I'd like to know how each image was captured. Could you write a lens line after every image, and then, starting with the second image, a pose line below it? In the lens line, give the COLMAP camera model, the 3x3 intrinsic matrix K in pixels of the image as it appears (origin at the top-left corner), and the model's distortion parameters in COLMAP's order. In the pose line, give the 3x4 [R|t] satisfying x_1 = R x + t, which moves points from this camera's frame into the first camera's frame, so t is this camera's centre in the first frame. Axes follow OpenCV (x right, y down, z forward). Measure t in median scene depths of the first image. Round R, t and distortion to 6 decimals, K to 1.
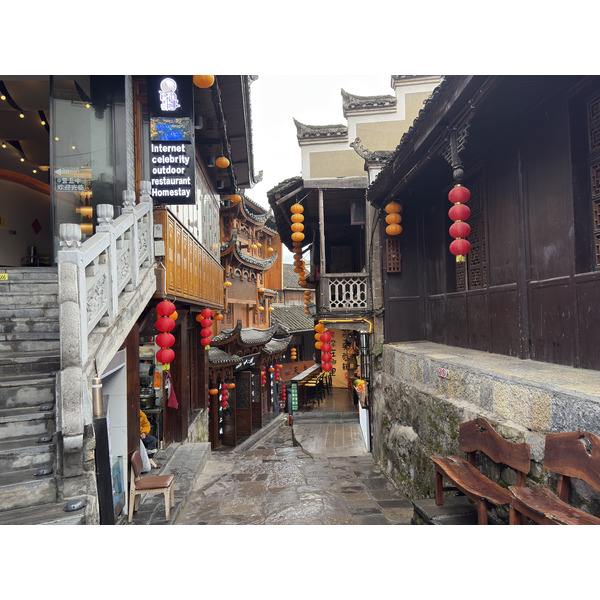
lens RADIAL K [[452.3, 0, 296.3], [0, 452.3, 297.2], [0, 0, 1]] dist [0.058191, -0.056467]
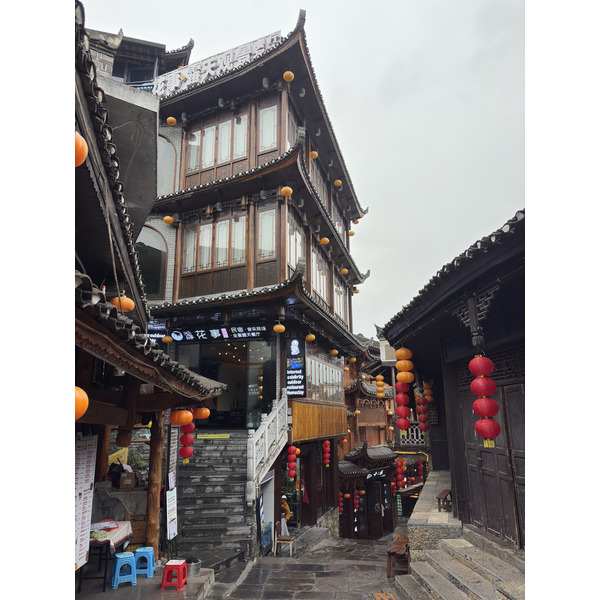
lens RADIAL K [[452.3, 0, 302.2], [0, 452.3, 305.1], [0, 0, 1]] dist [0.058191, -0.056467]
pose [[0.934327, -0.067587, -0.349951, 0.532499], [-0.002069, 0.980811, -0.194949, -0.218479], [0.356412, 0.182870, 0.916258, -1.025325]]
